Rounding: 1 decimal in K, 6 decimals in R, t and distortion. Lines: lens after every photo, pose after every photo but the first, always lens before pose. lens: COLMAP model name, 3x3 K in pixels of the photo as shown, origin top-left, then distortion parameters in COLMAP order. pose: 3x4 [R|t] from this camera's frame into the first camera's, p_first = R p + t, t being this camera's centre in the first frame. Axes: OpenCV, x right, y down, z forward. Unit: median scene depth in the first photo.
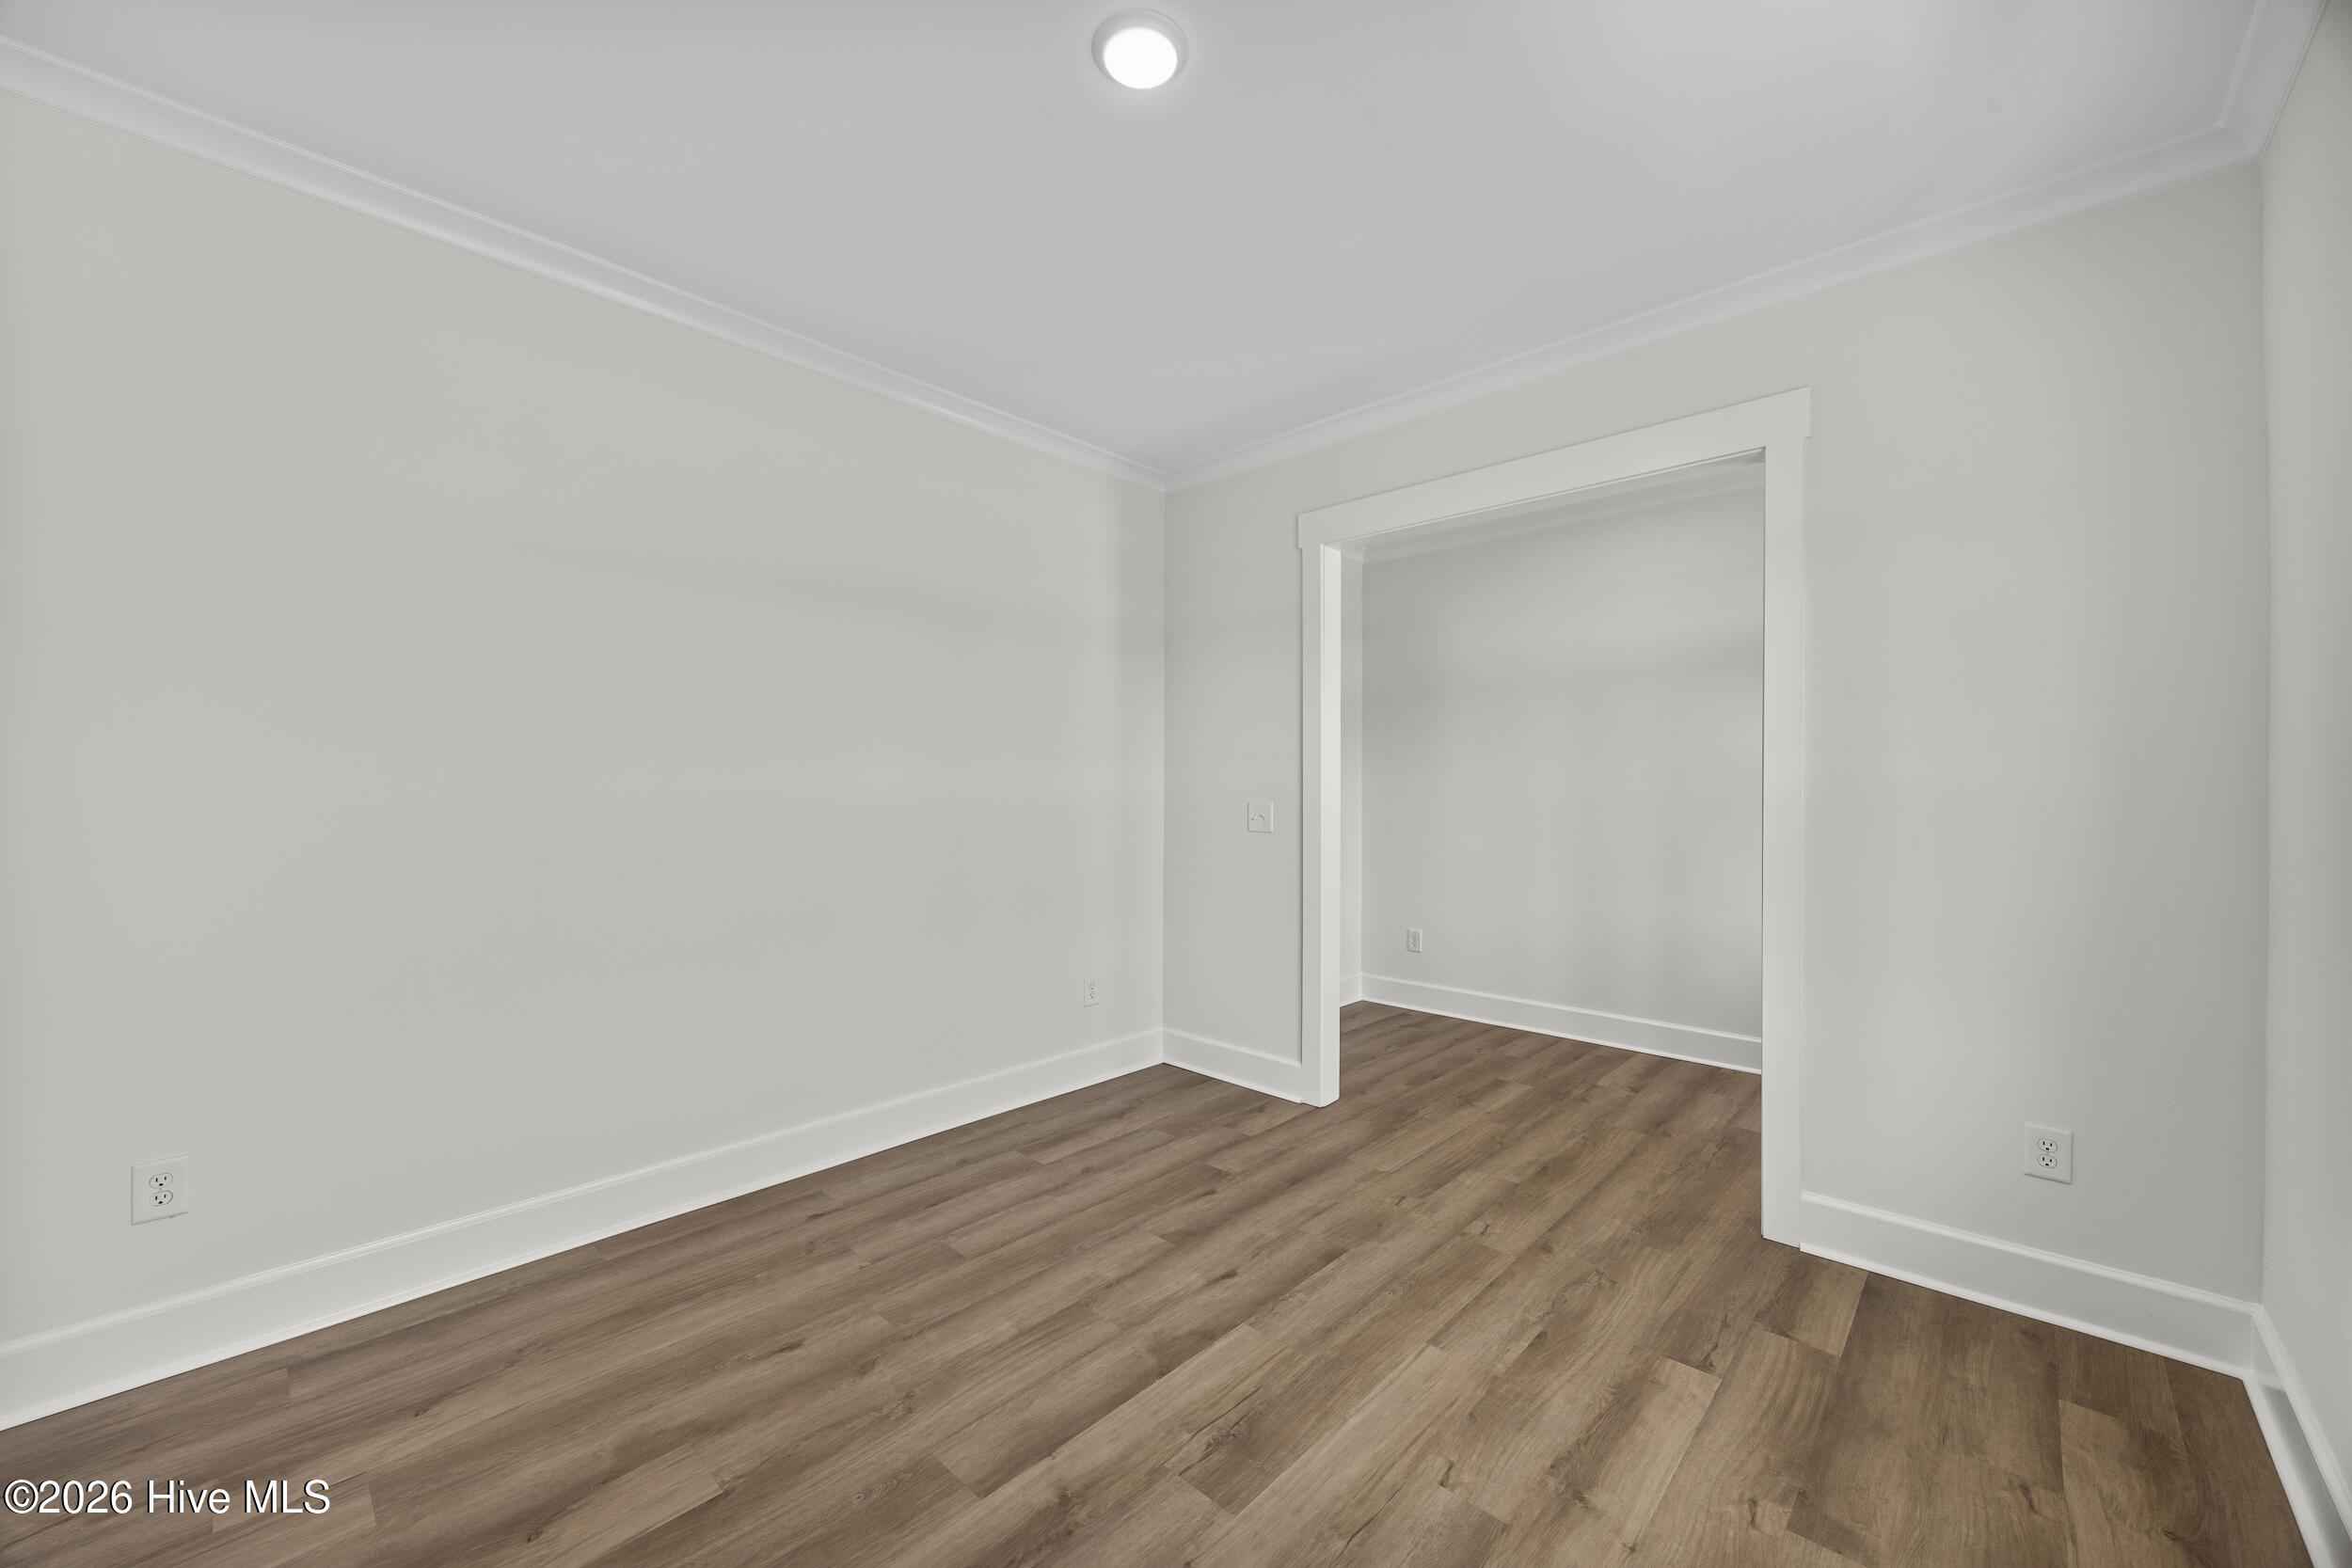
lens RADIAL K [[898.6, 0, 1173.4], [0, 898.6, 788.6], [0, 0, 1]] dist [-0.003506, -0.000195]
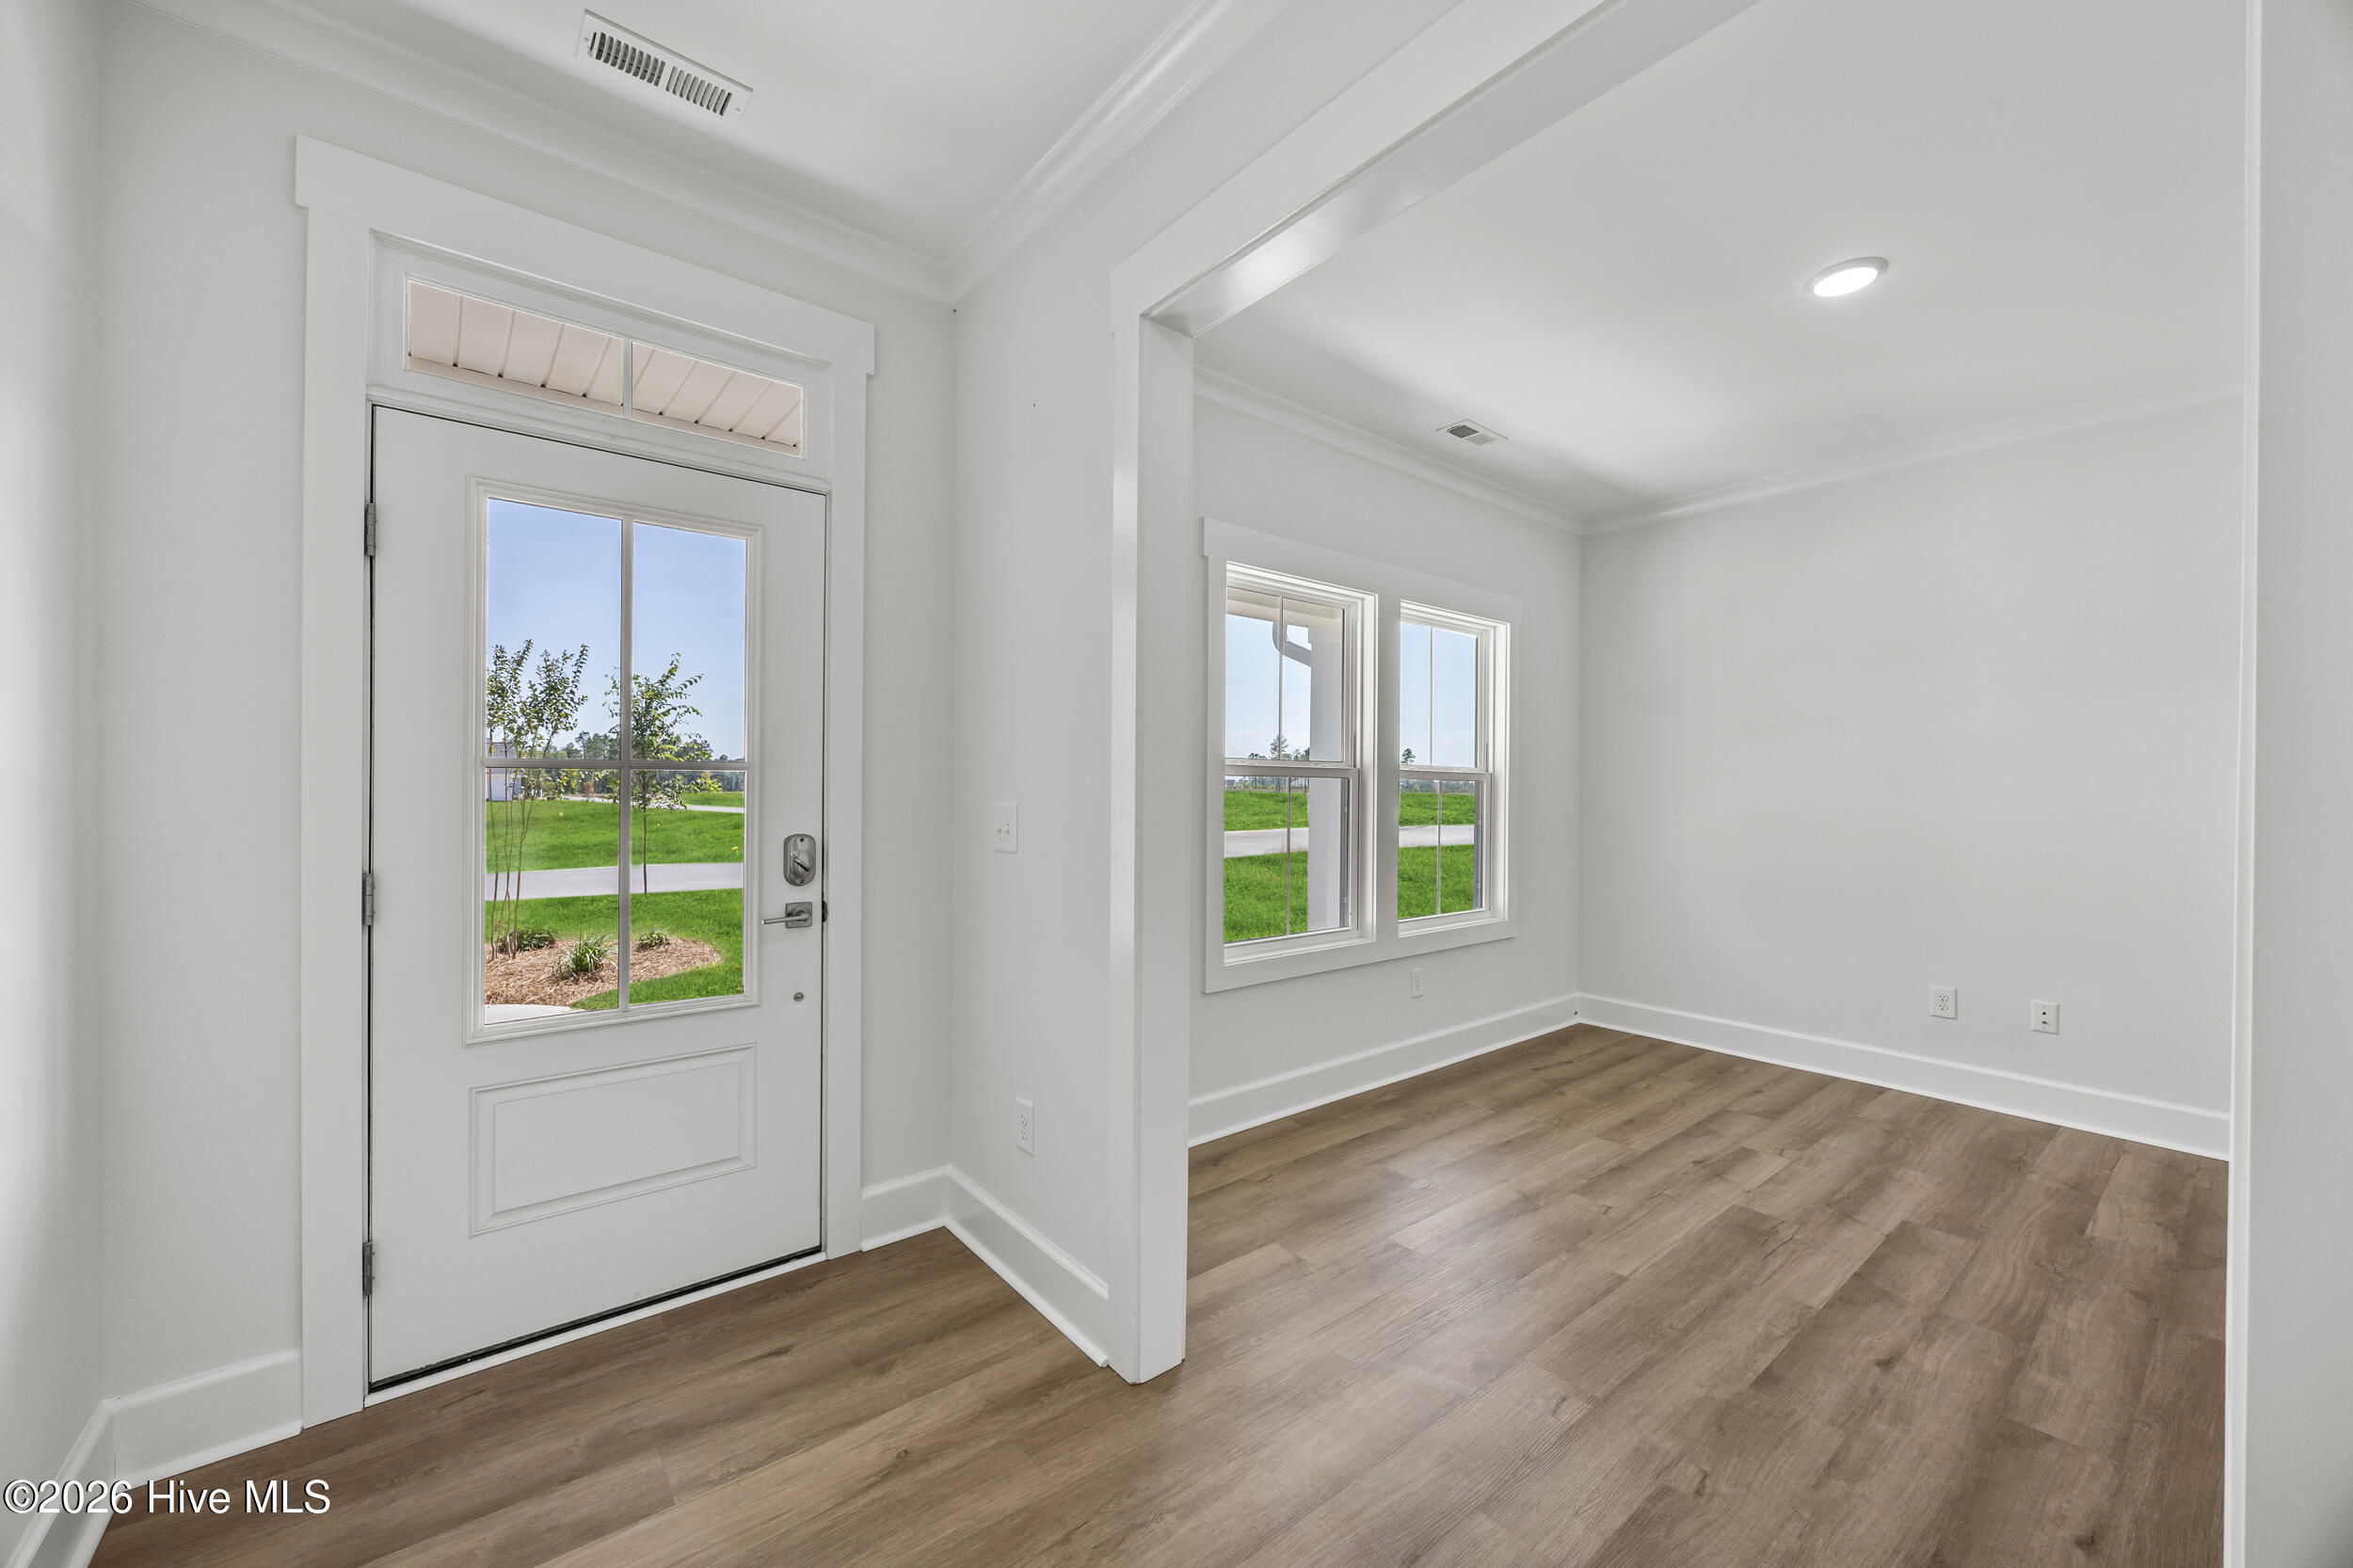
lens RADIAL K [[899.0, 0, 1173.9], [0, 899.0, 788.6], [0, 0, 1]] dist [-0.003506, -0.000195]
pose [[-0.990425, -0.011356, 0.137584, 0.699277], [-0.011413, 0.999935, 0.000374, 0.007431], [-0.137579, -0.001199, -0.990490, 2.191904]]
